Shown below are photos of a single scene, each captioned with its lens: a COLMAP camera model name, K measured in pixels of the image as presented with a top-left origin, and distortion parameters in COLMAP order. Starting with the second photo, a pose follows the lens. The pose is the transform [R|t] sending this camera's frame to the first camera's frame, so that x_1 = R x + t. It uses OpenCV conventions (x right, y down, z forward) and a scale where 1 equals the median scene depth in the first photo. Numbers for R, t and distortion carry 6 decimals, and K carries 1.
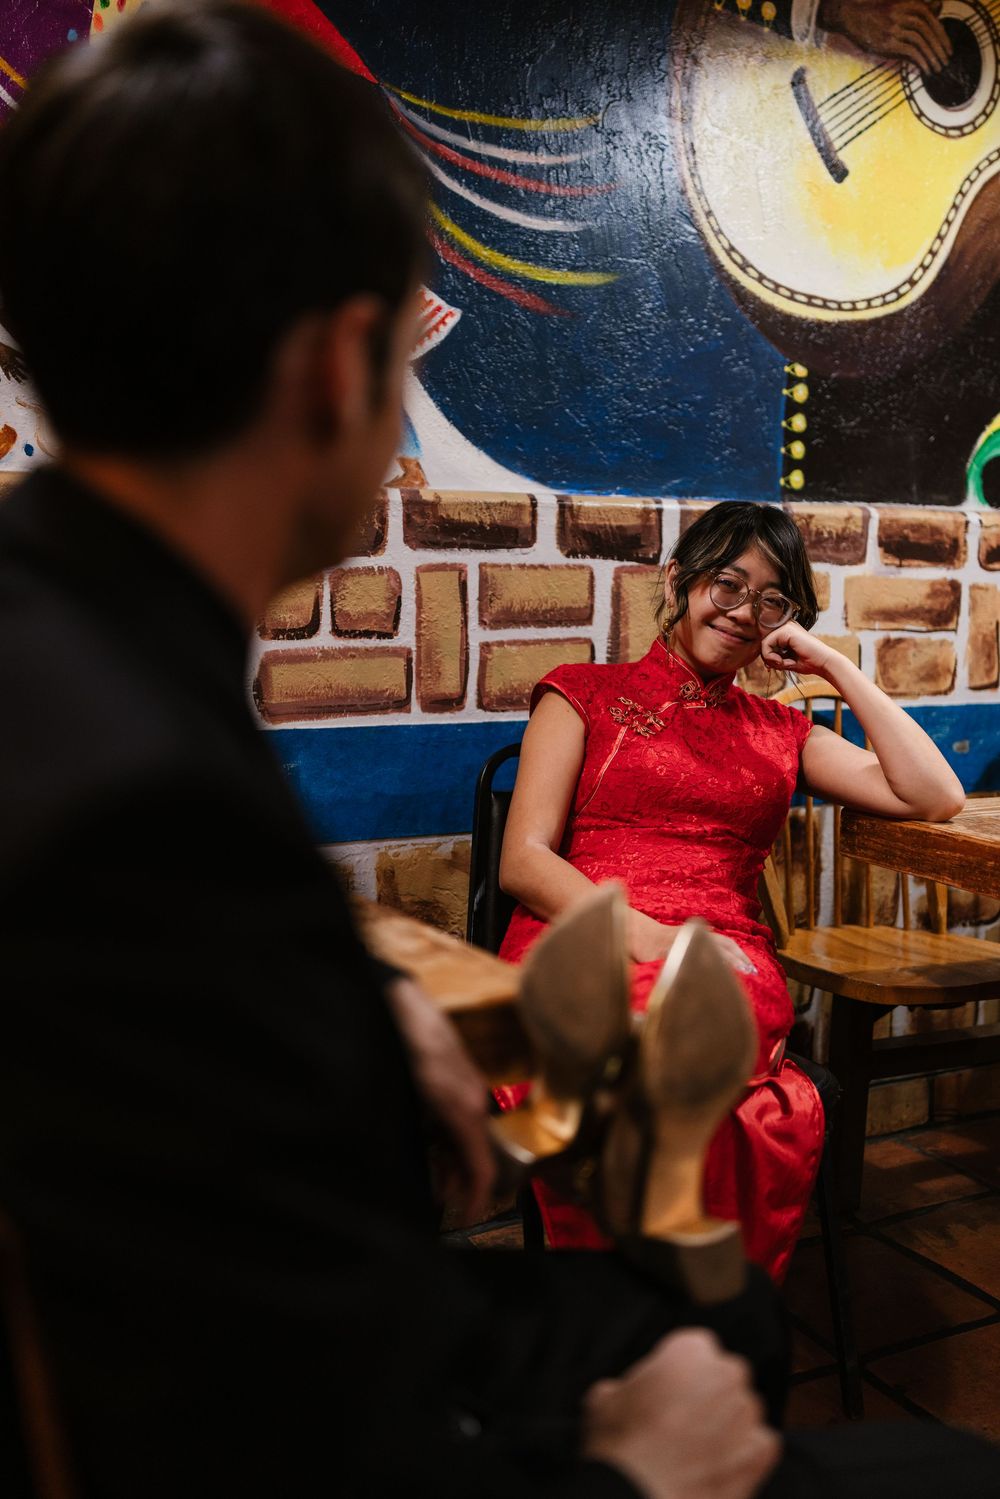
lens RADIAL K [[1441.0, 0, 513.5], [0, 1441.0, 755.4], [0, 0, 1]] dist [-0.002148, 0.000000]
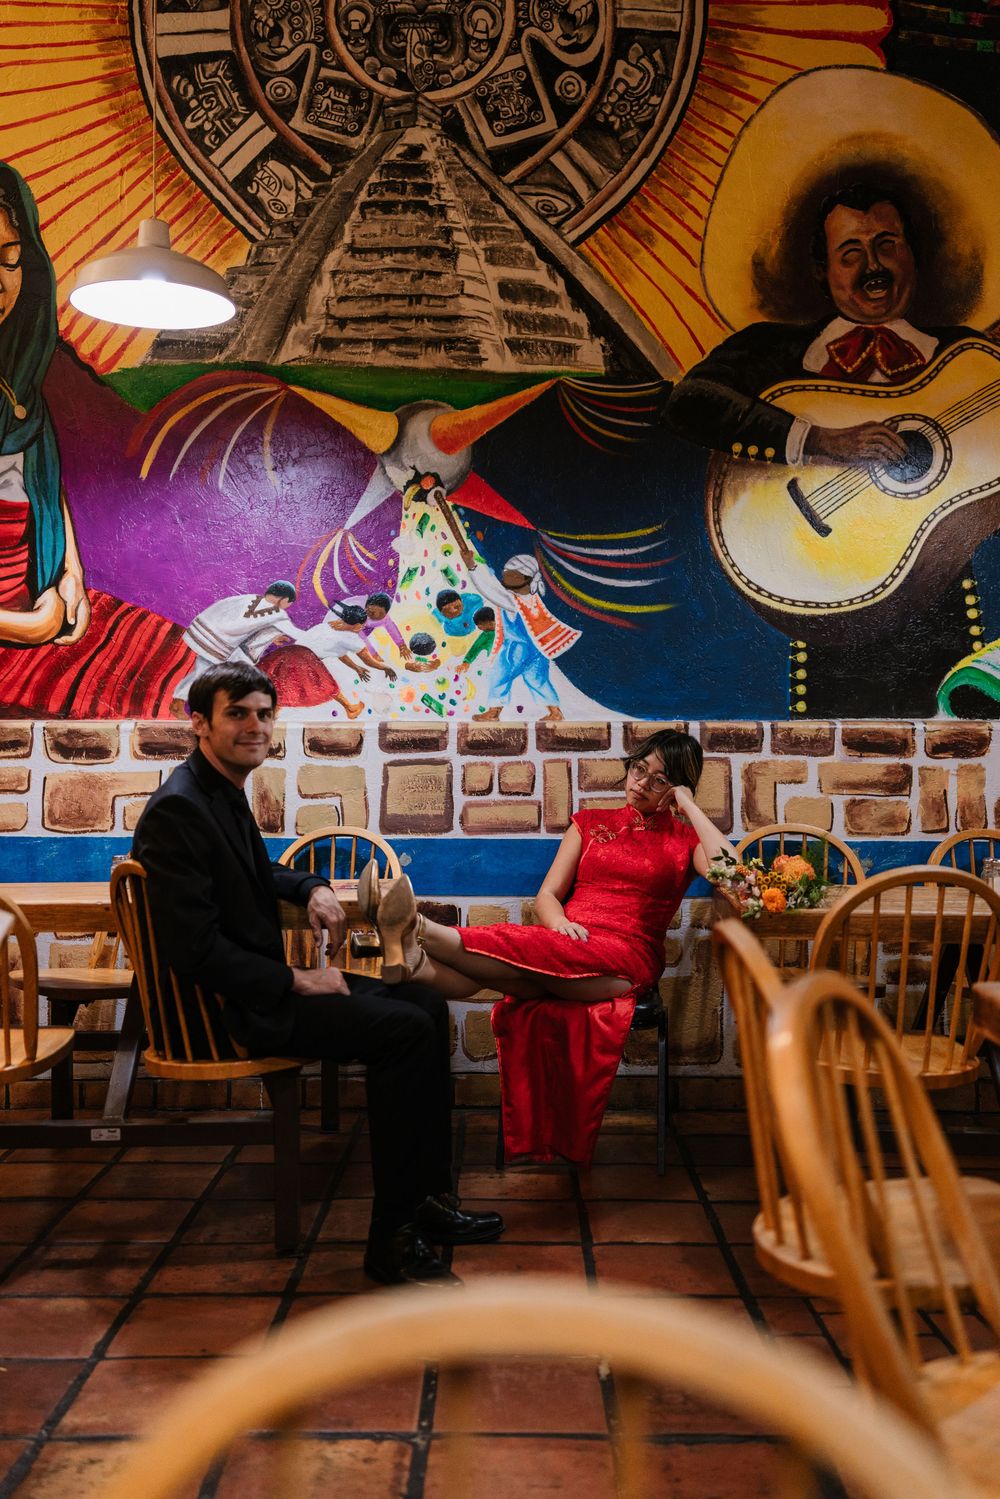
lens RADIAL K [[1472.1, 0, 510.0], [0, 1472.1, 758.6], [0, 0, 1]] dist [0.002678, 0.000000]
pose [[0.875472, -0.009968, -0.483165, 0.825921], [-0.050115, 0.992524, -0.111282, 0.091060], [0.480663, 0.121638, 0.868428, -0.756025]]
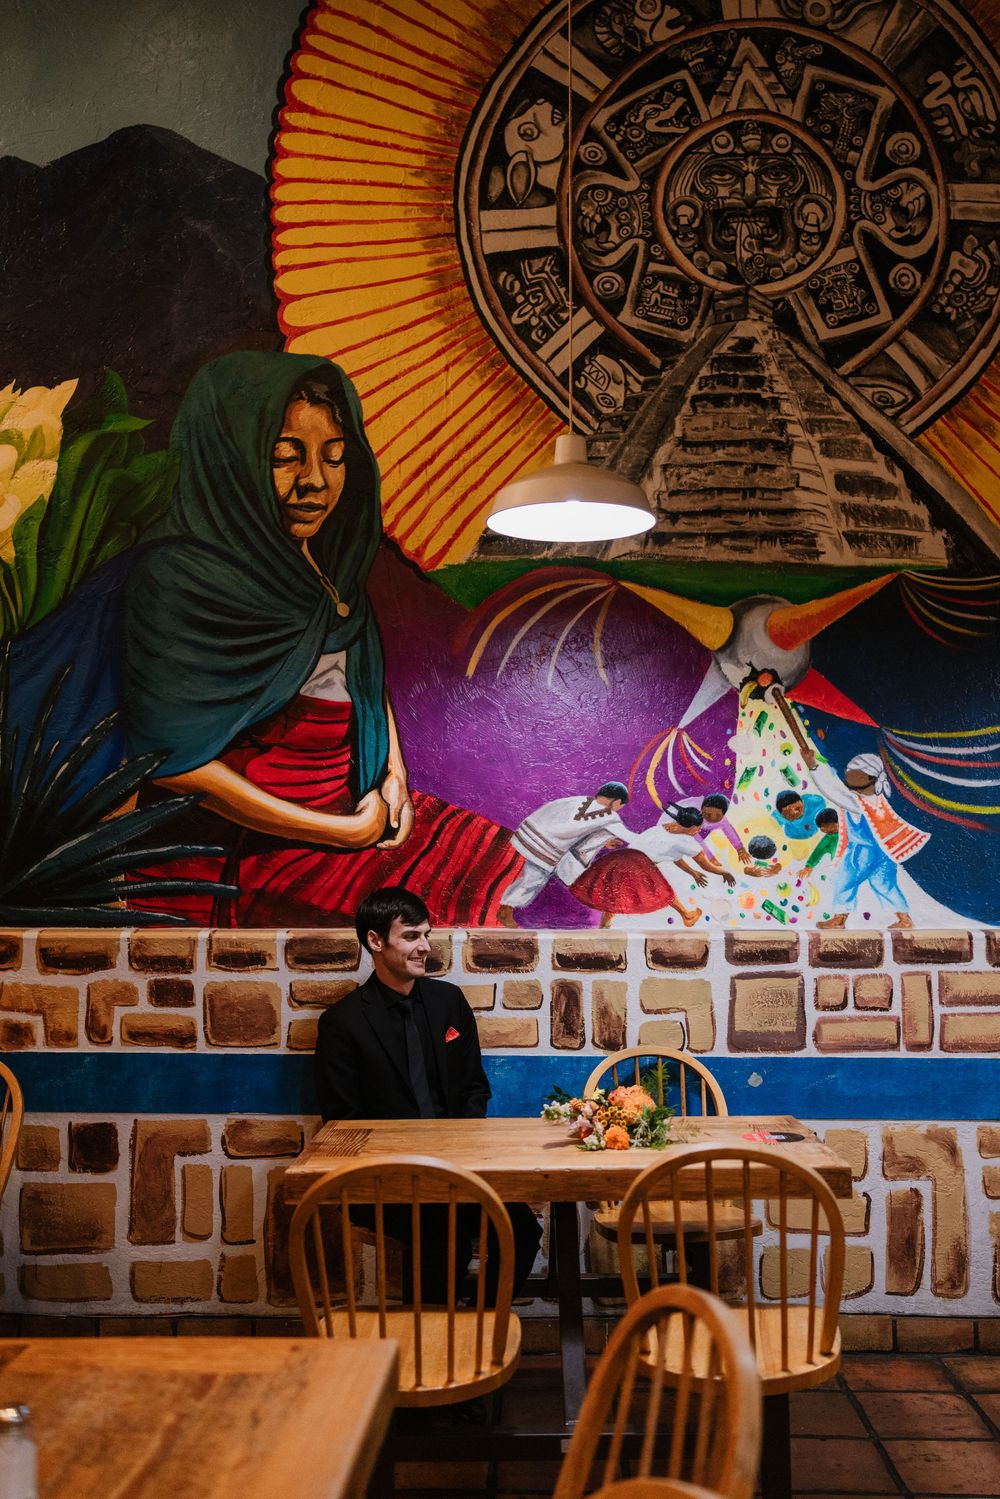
lens RADIAL K [[1441.0, 0, 495.8], [0, 1441.0, 744.5], [0, 0, 1]] dist [-0.002148, 0.000000]
pose [[0.864907, -0.050943, -0.499339, 0.405701], [-0.049240, 0.981426, -0.185415, -0.045005], [0.499510, 0.184955, 0.846334, -0.871582]]
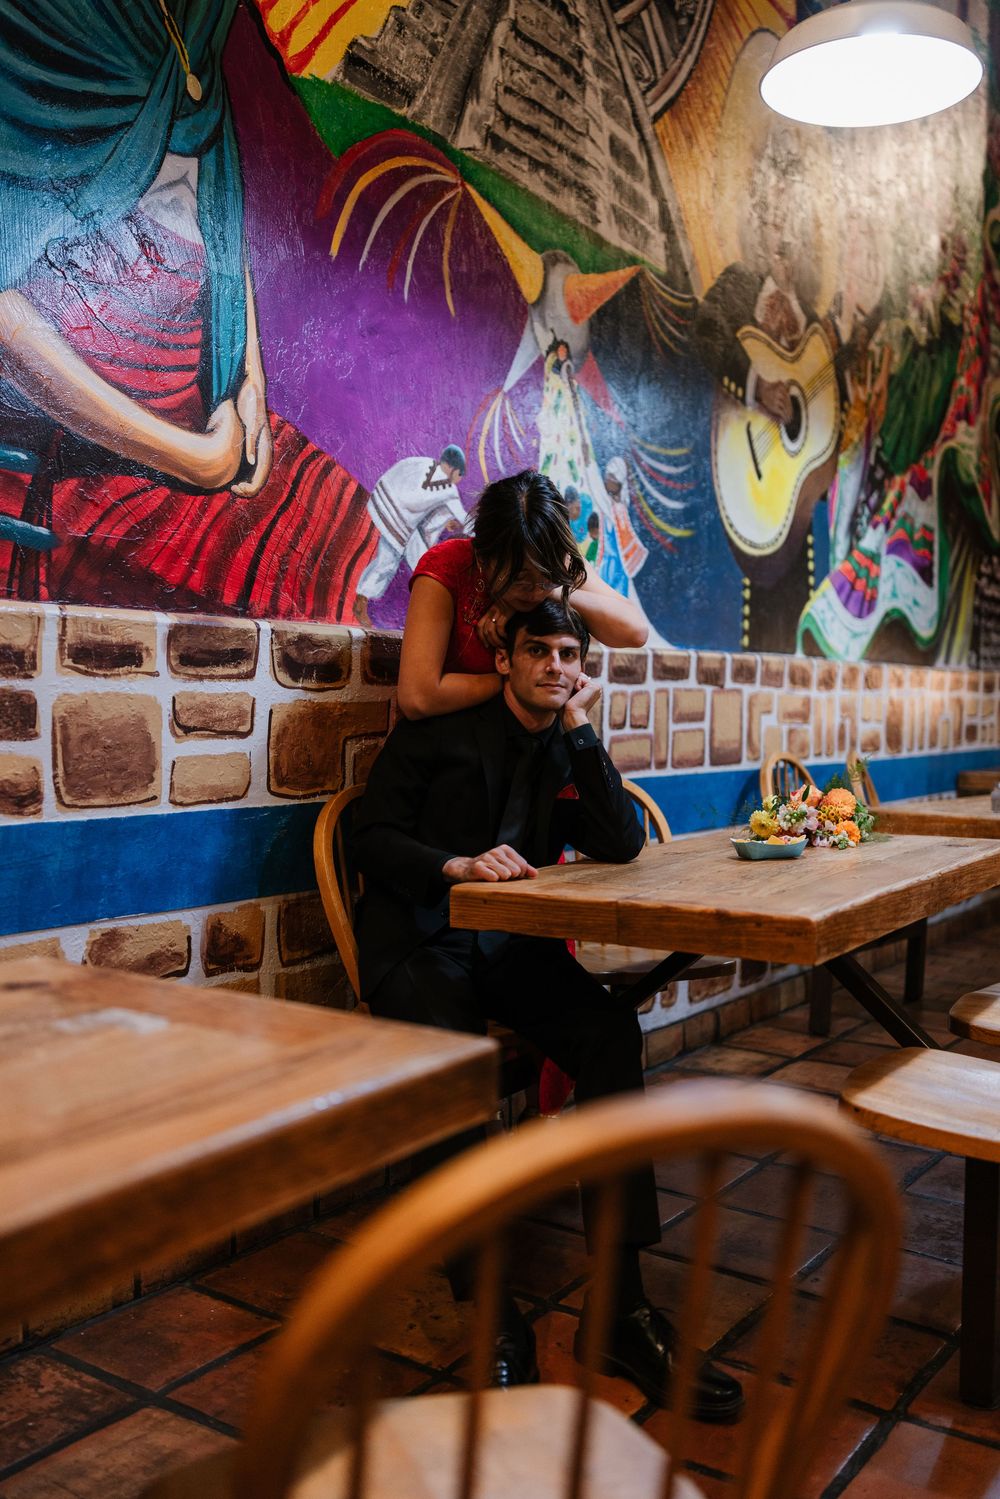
lens RADIAL K [[1441.0, 0, 539.4], [0, 1441.0, 758.8], [0, 0, 1]] dist [-0.002148, 0.000000]
pose [[0.876567, -0.019098, 0.480901, -1.008493], [0.051854, 0.997143, -0.054918, 0.046202], [-0.478478, 0.073076, 0.875053, -0.496746]]
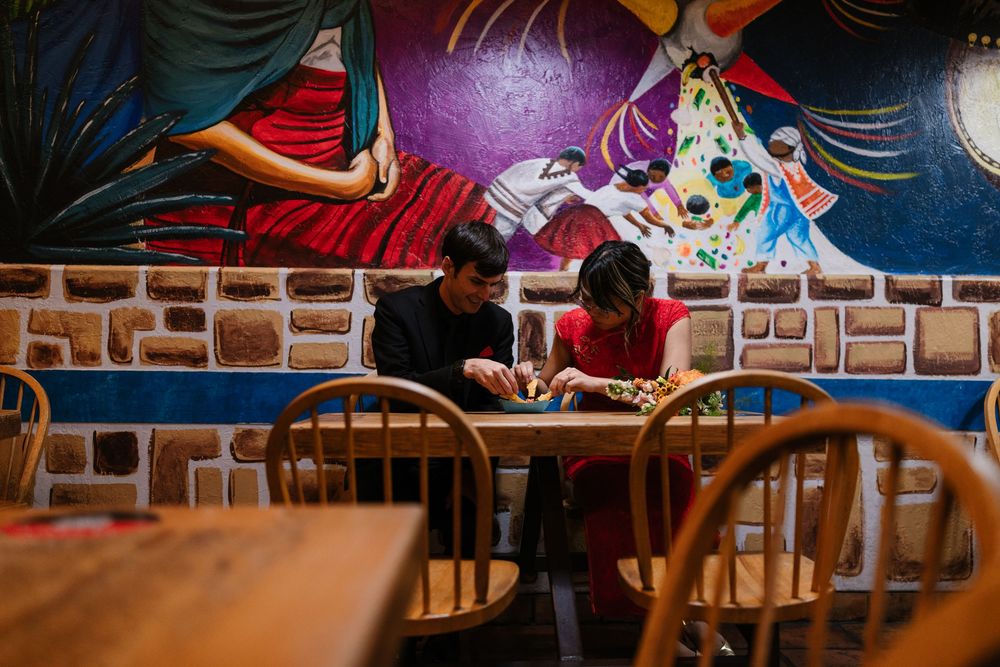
lens RADIAL K [[961.3, 0, 499.1], [0, 961.3, 341.8], [0, 0, 1]] dist [-0.002148, 0.000000]
pose [[0.897972, -0.010962, -0.439915, 0.140092], [-0.051558, 0.990184, -0.129916, 0.132154], [0.437021, 0.139342, 0.888593, -0.505755]]
